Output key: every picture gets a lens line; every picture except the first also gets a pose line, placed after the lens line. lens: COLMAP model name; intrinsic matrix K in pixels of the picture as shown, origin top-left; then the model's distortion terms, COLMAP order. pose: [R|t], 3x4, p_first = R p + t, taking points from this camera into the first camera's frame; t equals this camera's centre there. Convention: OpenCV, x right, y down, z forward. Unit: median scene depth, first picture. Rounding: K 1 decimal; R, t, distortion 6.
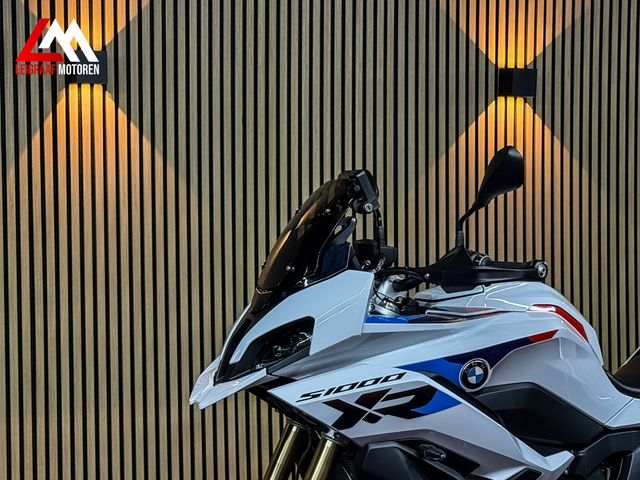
lens RADIAL K [[1382.4, 0, 316.1], [0, 1382.4, 245.2], [0, 0, 1]] dist [0.146167, 0.000000]
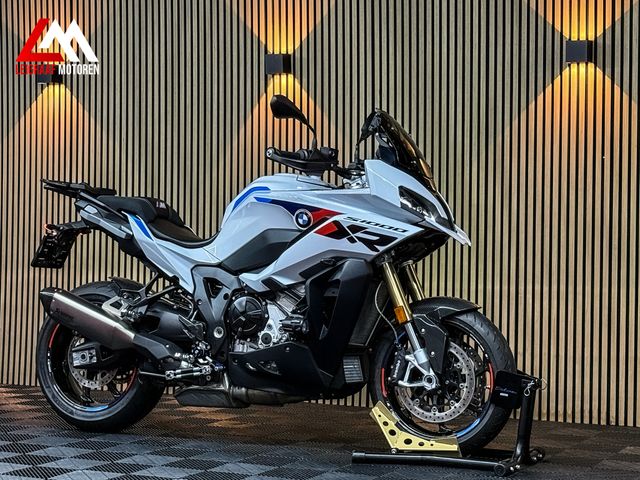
lens RADIAL K [[1376.9, 0, 316.9], [0, 1376.9, 233.0], [0, 0, 1]] dist [0.159621, 0.000000]
pose [[0.665254, 0.020063, -0.746348, 1.050943], [-0.042270, 0.999048, -0.010821, 0.082918], [0.745420, 0.038746, 0.665468, -0.031822]]
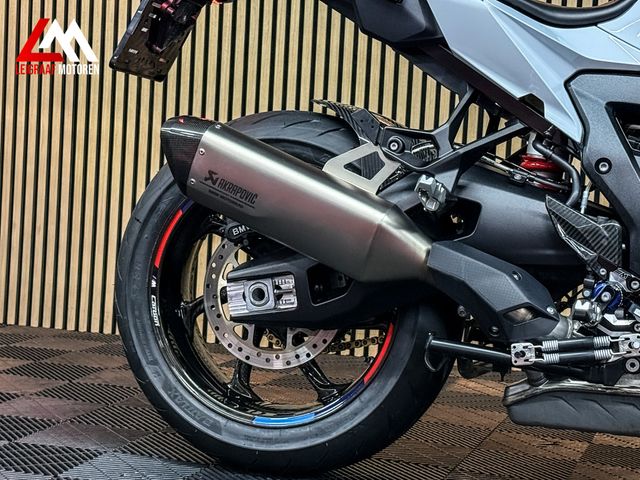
lens RADIAL K [[1376.9, 0, 316.1], [0, 1376.9, 238.1], [0, 0, 1]] dist [0.159621, 0.000000]
pose [[0.754846, 0.096472, -0.648769, 0.289027], [-0.079788, 0.995284, 0.055166, 0.142734], [0.651031, 0.010122, 0.758984, 0.293865]]
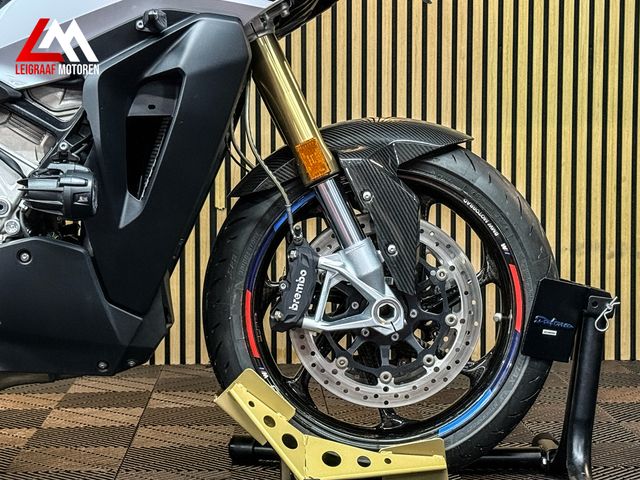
lens RADIAL K [[1376.9, 0, 319.2], [0, 1376.9, 239.4], [0, 0, 1]] dist [0.159621, 0.000000]
pose [[0.938572, 0.036764, -0.343120, 0.396181], [-0.022242, 0.998686, 0.046163, 0.142066], [0.344366, -0.035696, 0.938157, 0.348256]]
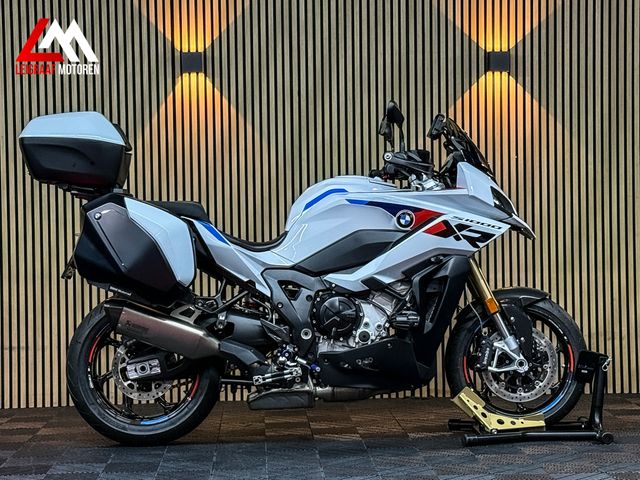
lens RADIAL K [[1382.4, 0, 325.7], [0, 1382.4, 242.7], [0, 0, 1]] dist [0.146167, 0.000000]
pose [[0.939833, 0.002280, -0.341627, 0.517699], [-0.004864, 0.999966, -0.006708, 0.088140], [0.341600, 0.007966, 0.939812, -0.442001]]
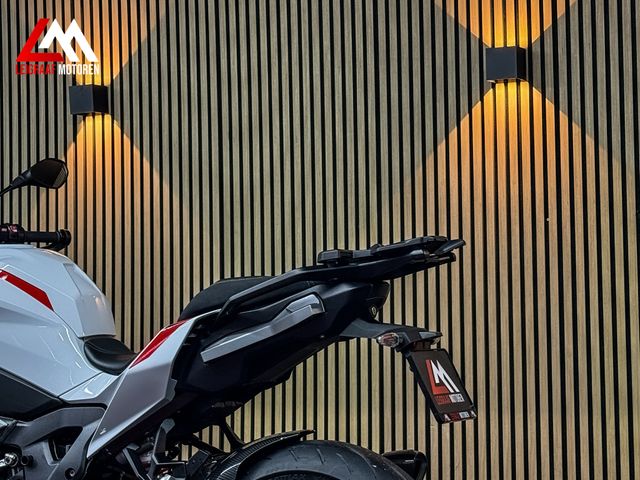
lens RADIAL K [[1382.4, 0, 307.8], [0, 1382.4, 245.6], [0, 0, 1]] dist [0.146167, 0.000000]
pose [[0.665442, -0.040222, -0.745365, 0.784899], [-0.023356, 0.996936, -0.074650, 0.070762], [0.746084, 0.067084, 0.662464, 0.377022]]
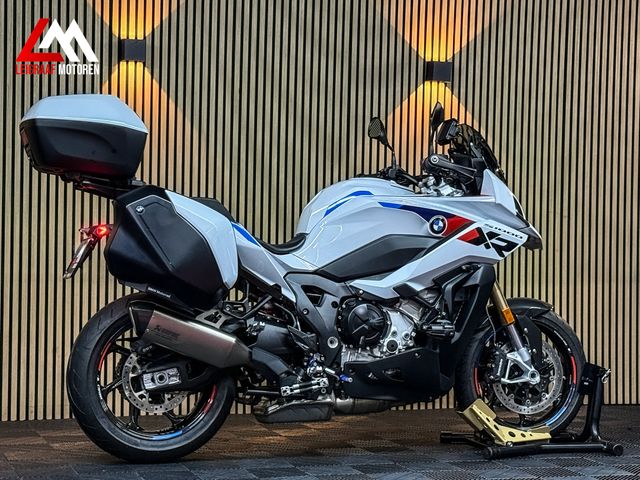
lens RADIAL K [[1382.4, 0, 323.2], [0, 1382.4, 242.5], [0, 0, 1]] dist [0.146167, 0.000000]
pose [[0.997011, 0.029140, -0.071547, 0.148980], [-0.031024, 0.999197, -0.025360, 0.107036], [0.070751, 0.027504, 0.997115, -0.456972]]
